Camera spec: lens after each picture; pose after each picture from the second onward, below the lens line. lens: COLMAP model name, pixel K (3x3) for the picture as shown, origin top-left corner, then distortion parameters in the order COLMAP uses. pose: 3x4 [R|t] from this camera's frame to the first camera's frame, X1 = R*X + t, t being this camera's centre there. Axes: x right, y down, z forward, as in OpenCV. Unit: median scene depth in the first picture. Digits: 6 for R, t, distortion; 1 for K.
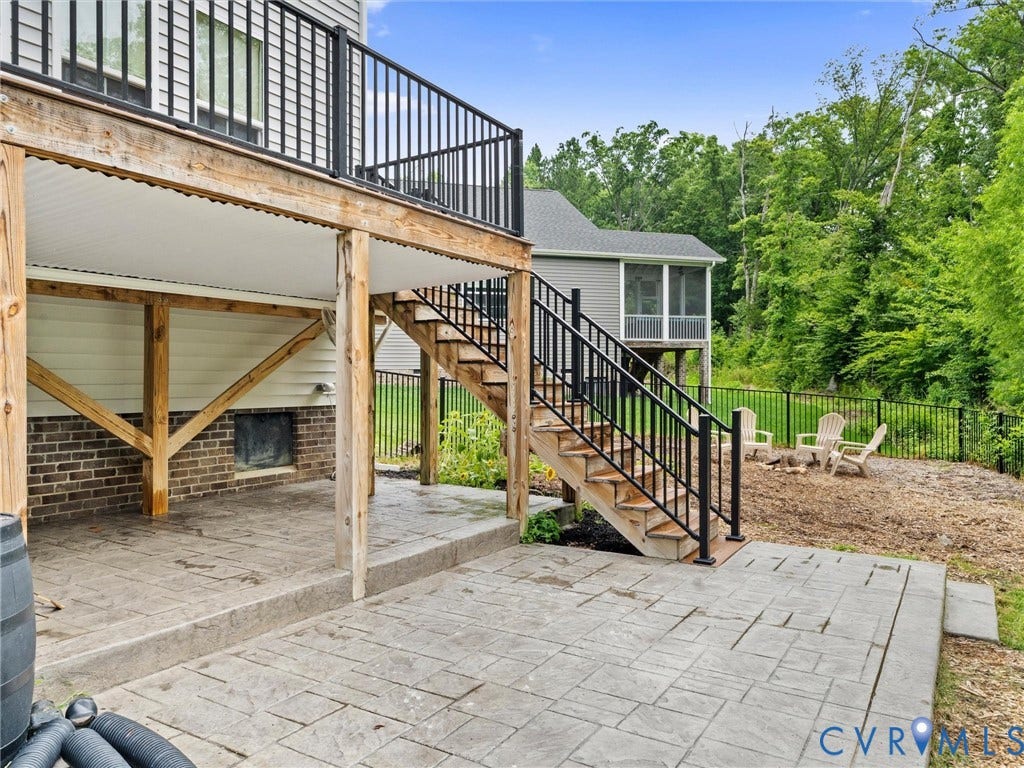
lens RADIAL K [[469.4, 0, 505.8], [0, 469.4, 366.2], [0, 0, 1]] dist [0.000609, -0.000001]
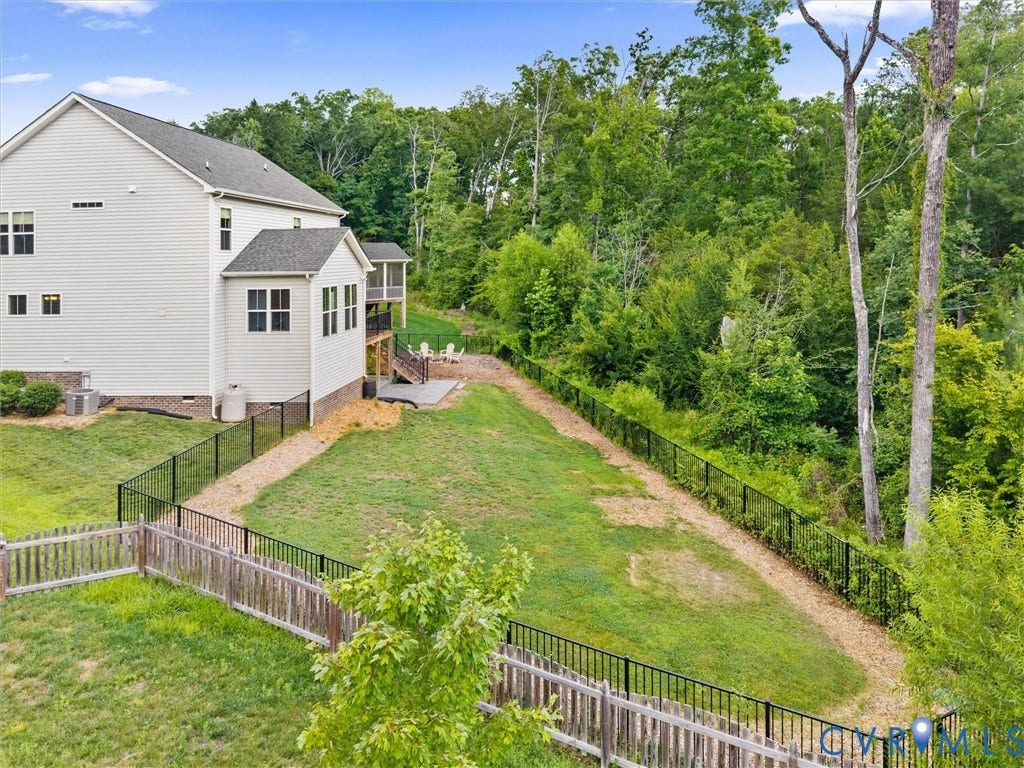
lens RADIAL K [[469.4, 0, 505.8], [0, 469.4, 366.2], [0, 0, 1]] dist [0.000609, -0.000001]
pose [[0.784541, -0.102410, 0.611562, -0.364552], [-0.036491, 0.976933, 0.210406, -0.164562], [-0.619002, -0.187389, 0.762707, -0.635612]]
